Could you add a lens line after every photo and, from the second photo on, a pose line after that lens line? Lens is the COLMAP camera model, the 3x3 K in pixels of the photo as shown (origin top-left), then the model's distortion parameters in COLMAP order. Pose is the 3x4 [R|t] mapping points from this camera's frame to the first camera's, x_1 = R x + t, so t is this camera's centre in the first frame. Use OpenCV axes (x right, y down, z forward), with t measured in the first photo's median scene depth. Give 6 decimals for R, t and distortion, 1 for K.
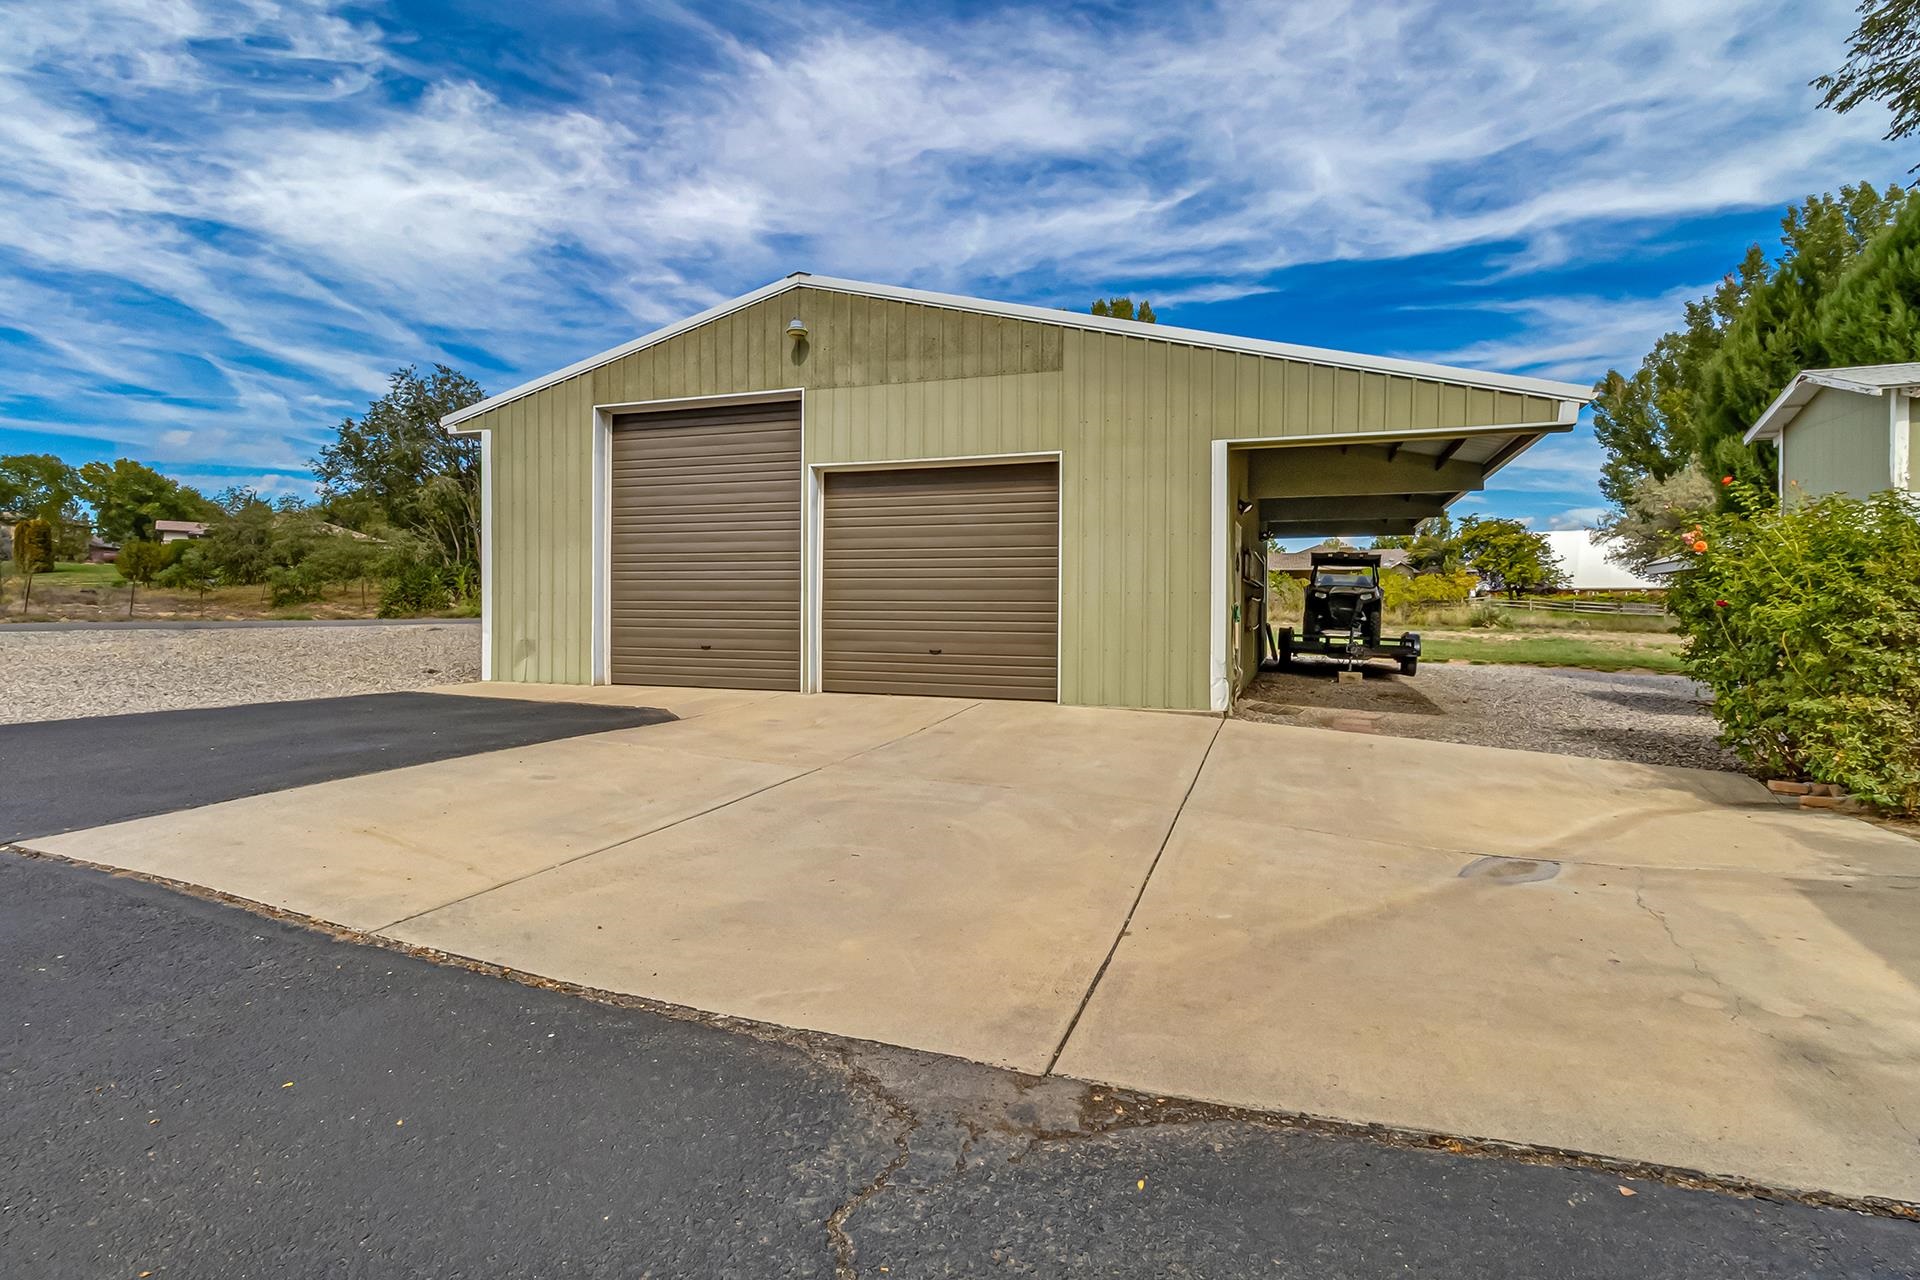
lens RADIAL K [[912.3, 0, 957.8], [0, 912.3, 630.1], [0, 0, 1]] dist [-0.000498, 0.000453]
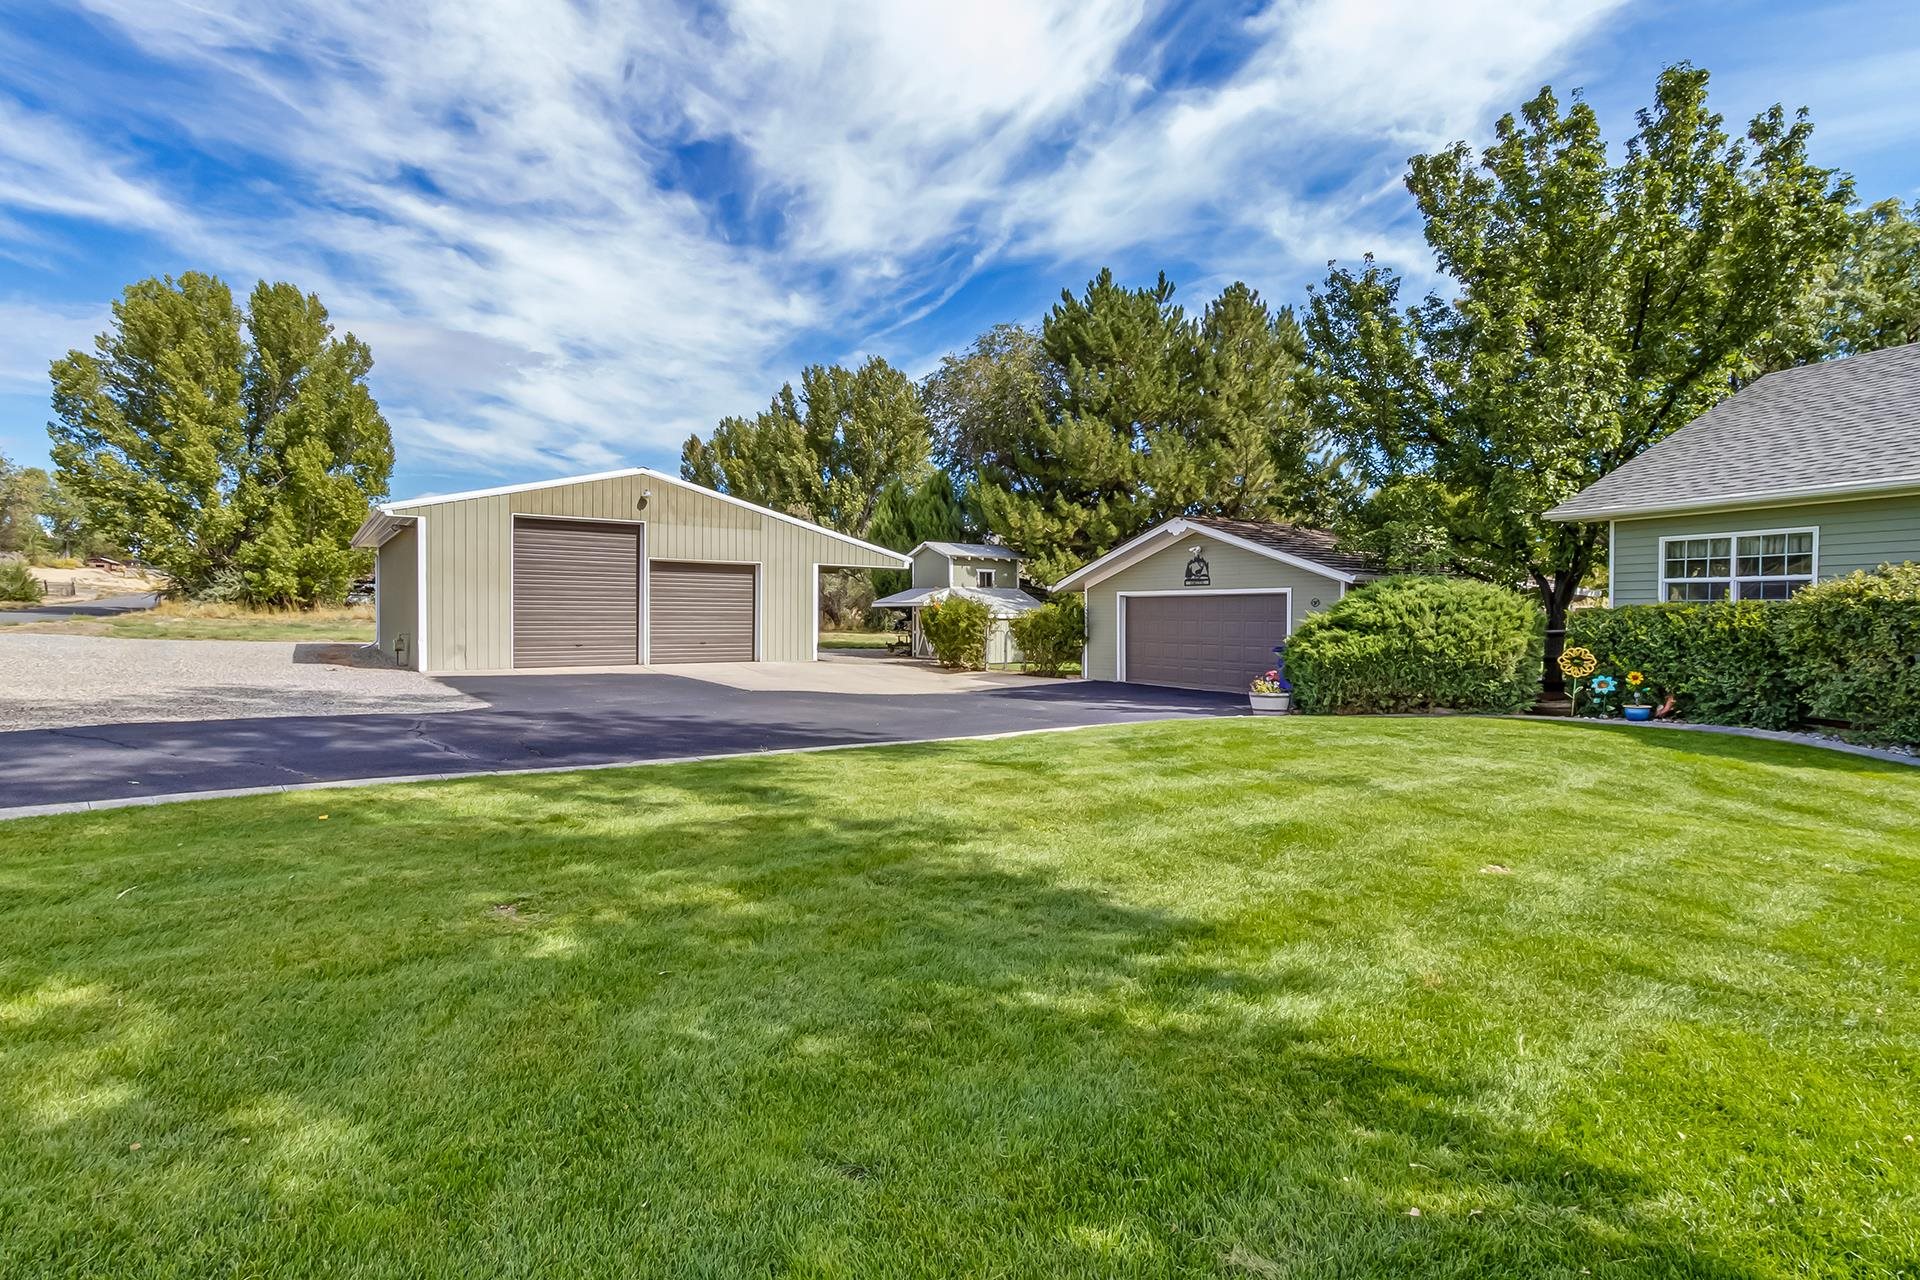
lens RADIAL K [[912.3, 0, 959.7], [0, 912.3, 632.6], [0, 0, 1]] dist [-0.000498, 0.000453]
pose [[0.563279, -0.021599, 0.825984, -1.504448], [0.013981, 0.999764, 0.016608, -0.031670], [-0.826148, 0.002193, 0.563448, -0.794388]]
